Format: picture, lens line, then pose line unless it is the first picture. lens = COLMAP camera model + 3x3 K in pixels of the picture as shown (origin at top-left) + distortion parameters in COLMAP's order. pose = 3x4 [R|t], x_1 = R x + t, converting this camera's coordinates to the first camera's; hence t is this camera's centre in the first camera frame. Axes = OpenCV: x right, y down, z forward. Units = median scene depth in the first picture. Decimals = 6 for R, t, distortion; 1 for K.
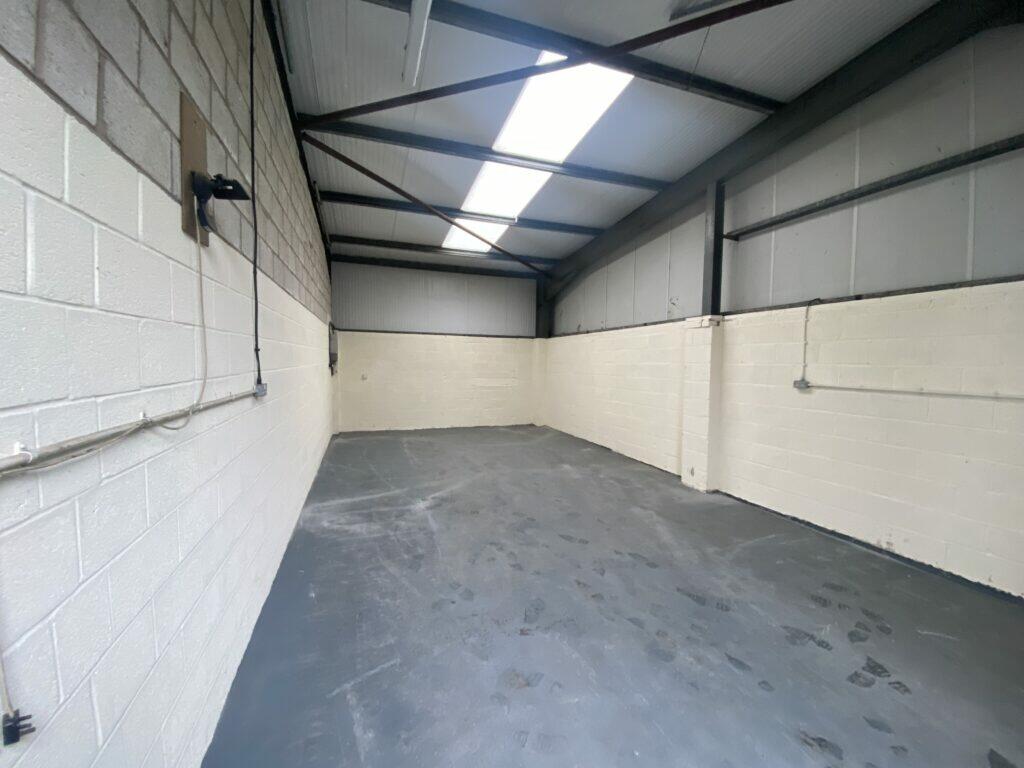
lens RADIAL K [[418.6, 0, 502.3], [0, 418.6, 379.2], [0, 0, 1]] dist [-0.004176, -0.000706]
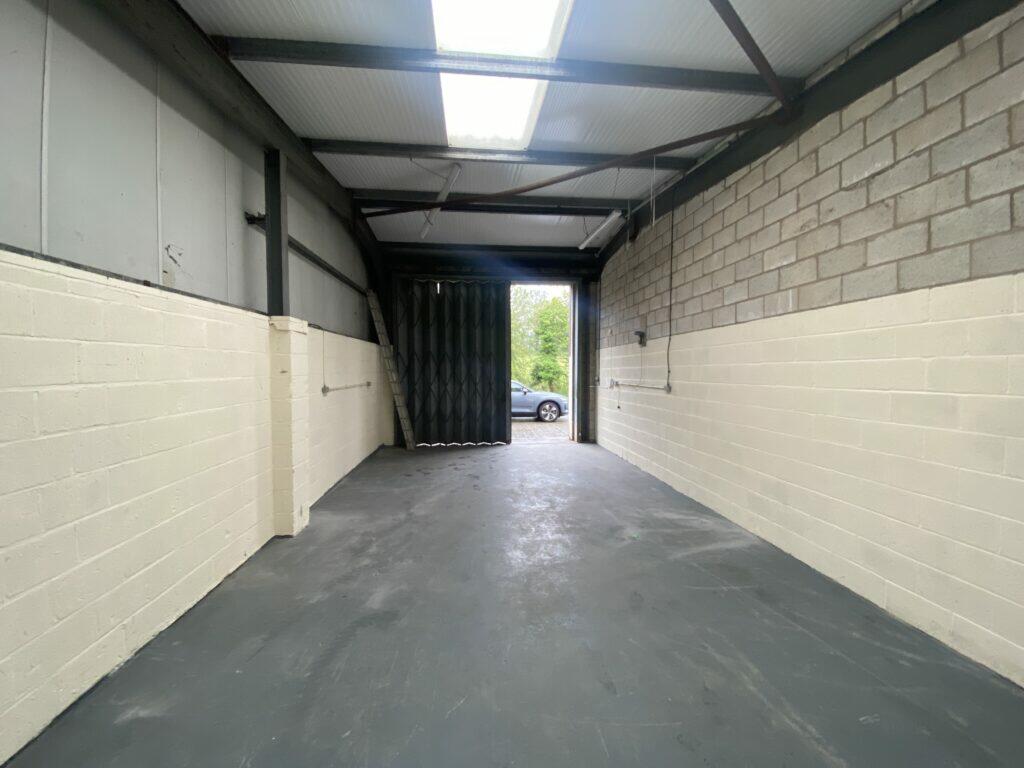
lens RADIAL K [[418.6, 0, 510.6], [0, 418.6, 373.0], [0, 0, 1]] dist [-0.004176, -0.000706]
pose [[-0.974915, -0.017434, 0.221892, -0.130242], [-0.005547, 0.998521, 0.054080, -0.102866], [-0.222507, 0.051492, -0.973570, 1.944885]]
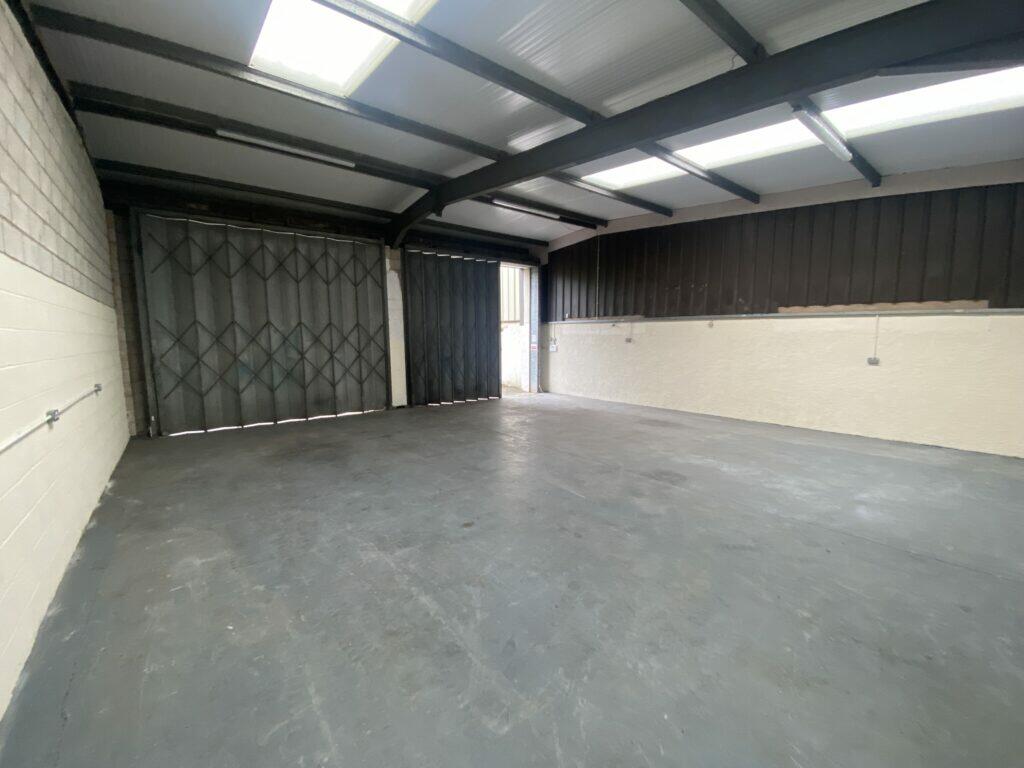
lens RADIAL K [[418.6, 0, 505.6], [0, 418.6, 386.4], [0, 0, 1]] dist [-0.004176, -0.000706]
pose [[-0.944104, 0.028604, -0.328404, 0.058290], [-0.023775, 0.987725, 0.154383, -0.103878], [0.328789, 0.153561, -0.931835, 2.008655]]
